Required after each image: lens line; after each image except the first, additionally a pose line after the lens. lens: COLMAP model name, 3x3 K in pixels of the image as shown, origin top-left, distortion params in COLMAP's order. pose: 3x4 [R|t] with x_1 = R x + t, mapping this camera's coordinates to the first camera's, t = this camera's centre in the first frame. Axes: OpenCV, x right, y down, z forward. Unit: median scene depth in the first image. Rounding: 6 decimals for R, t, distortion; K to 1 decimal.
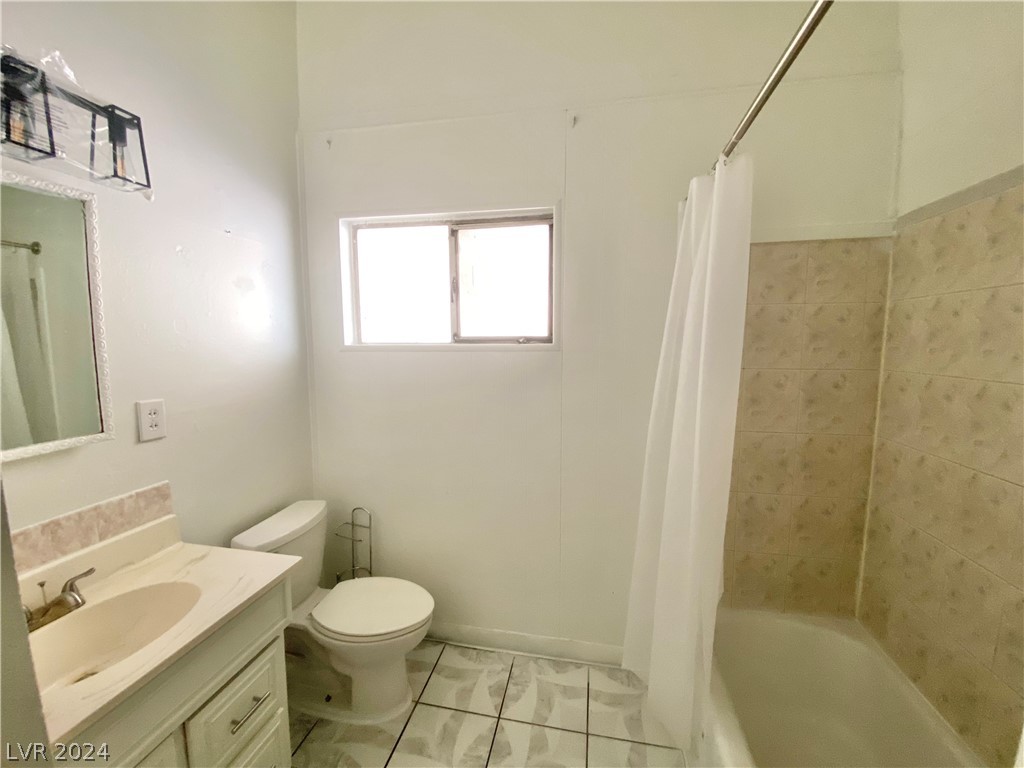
lens RADIAL K [[414.4, 0, 511.2], [0, 414.4, 383.1], [0, 0, 1]] dist [0.024905, -0.022227]
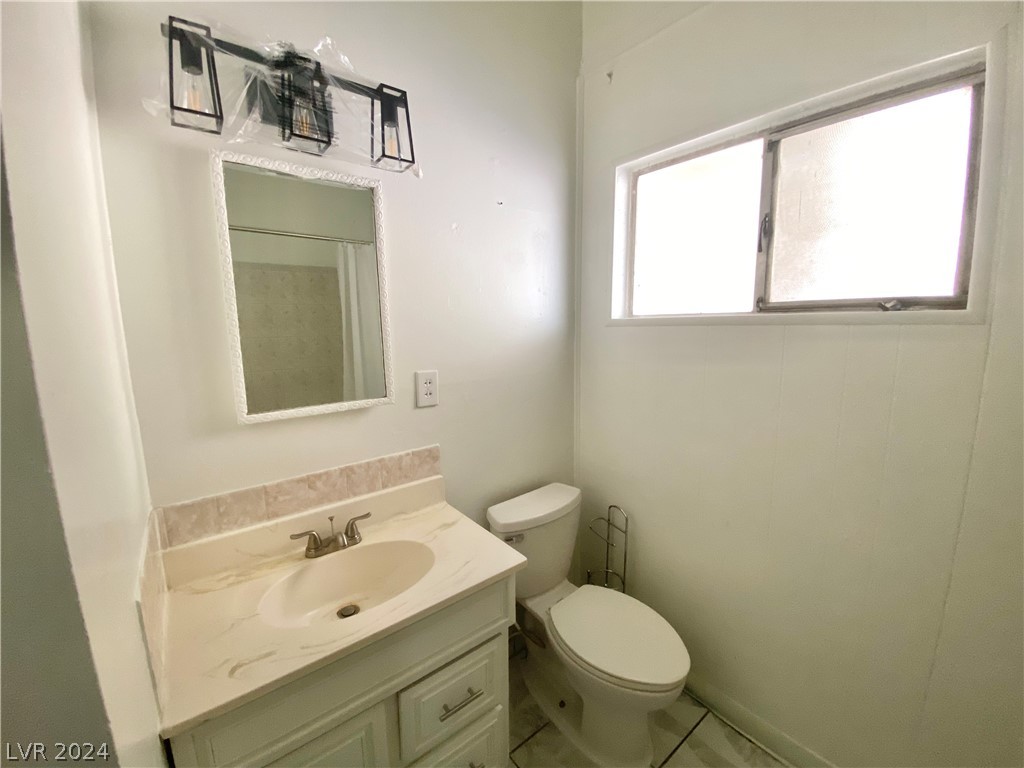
lens RADIAL K [[414.4, 0, 511.2], [0, 414.4, 383.1], [0, 0, 1]] dist [0.024905, -0.022227]
pose [[0.758576, 0.087091, -0.645738, 0.013486], [-0.048405, 0.995821, 0.077443, -0.022111], [0.649784, -0.027490, 0.759621, 0.322714]]
